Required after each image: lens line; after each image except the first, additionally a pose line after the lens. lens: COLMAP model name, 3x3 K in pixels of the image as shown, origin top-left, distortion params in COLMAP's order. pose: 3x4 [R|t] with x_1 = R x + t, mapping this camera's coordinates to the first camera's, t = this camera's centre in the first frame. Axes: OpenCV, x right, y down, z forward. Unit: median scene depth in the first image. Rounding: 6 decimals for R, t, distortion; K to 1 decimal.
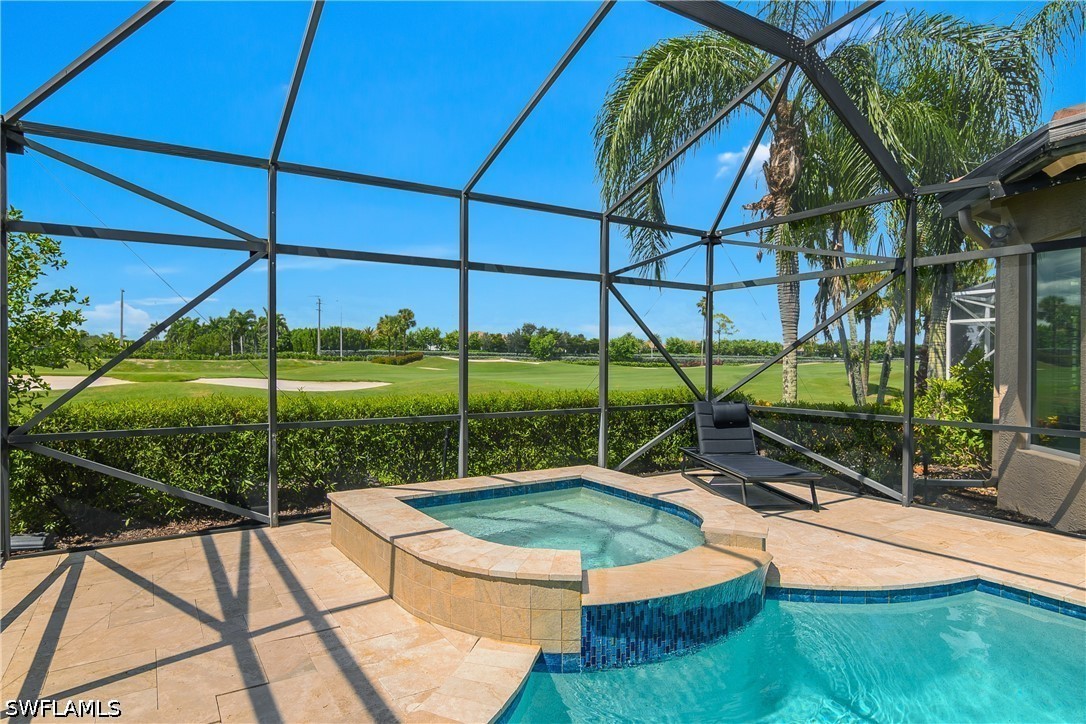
lens RADIAL K [[589.4, 0, 535.7], [0, 589.4, 366.3], [0, 0, 1]] dist [-0.036010, 0.001583]
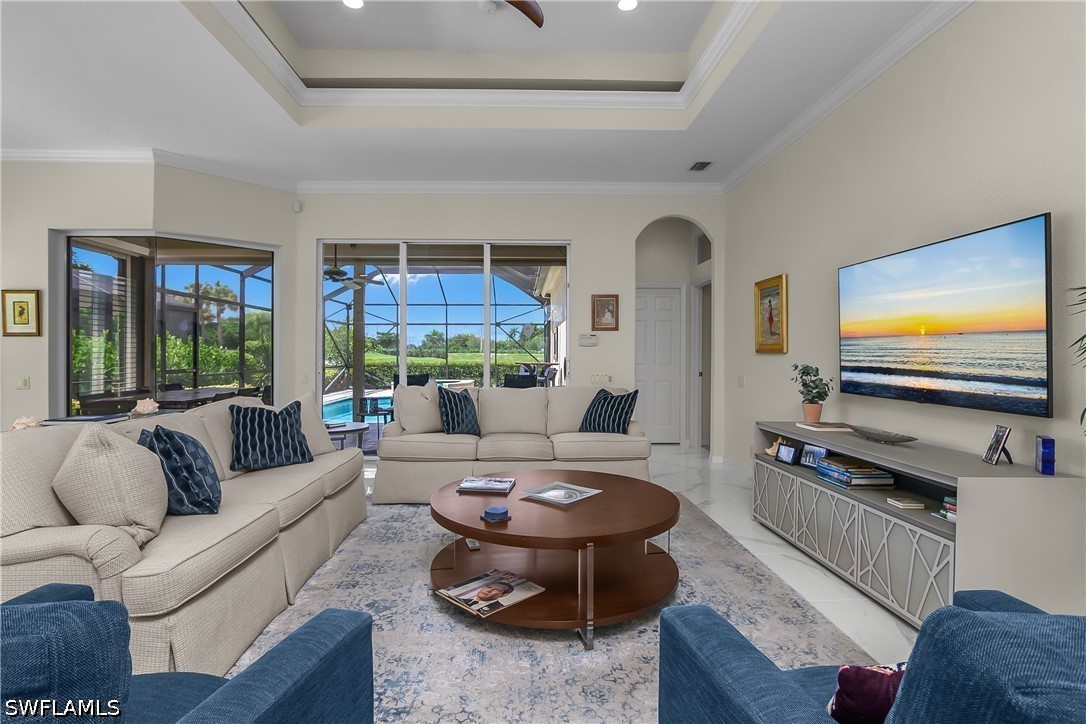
lens RADIAL K [[538.7, 0, 531.5], [0, 538.7, 359.1], [0, 0, 1]] dist [-0.020253, 0.001601]
pose [[0.847215, 0.004879, -0.531228, 1.751830], [-0.007148, 0.999972, -0.002216, 0.038673], [0.531202, 0.005674, 0.847226, -1.287442]]
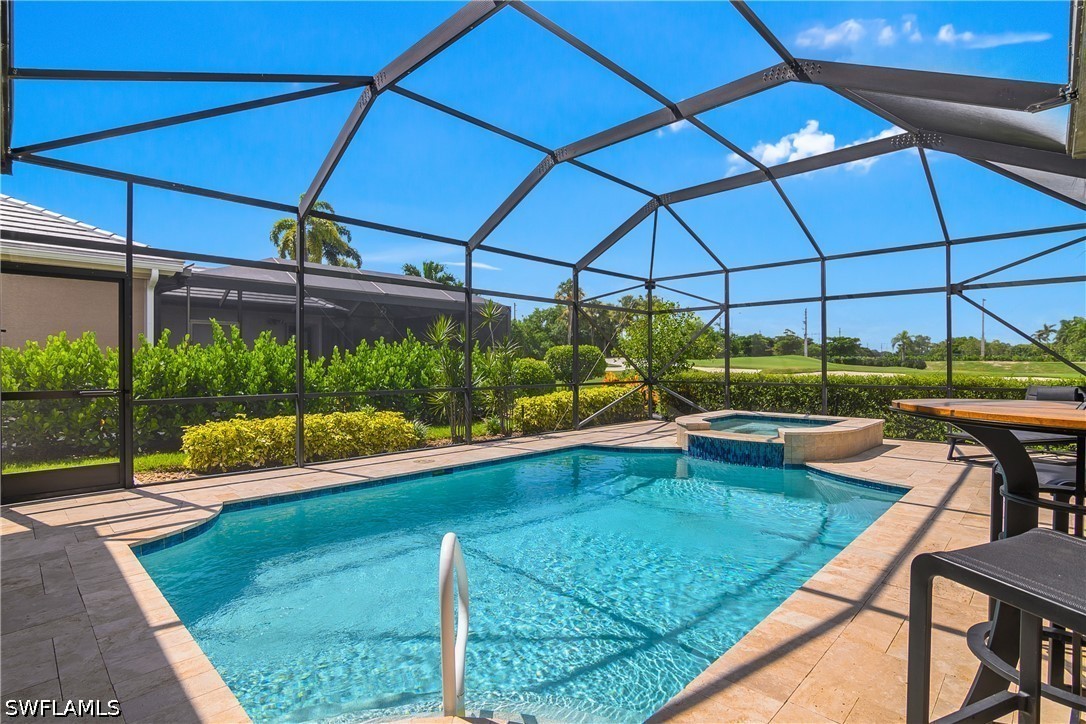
lens RADIAL K [[538.7, 0, 537.8], [0, 538.7, 365.9], [0, 0, 1]] dist [-0.020253, 0.001601]
pose [[0.209844, 0.001478, -0.977734, 1.053779], [-0.008984, 0.999960, -0.000417, 0.030299], [0.977694, 0.008872, 0.209849, -0.133407]]
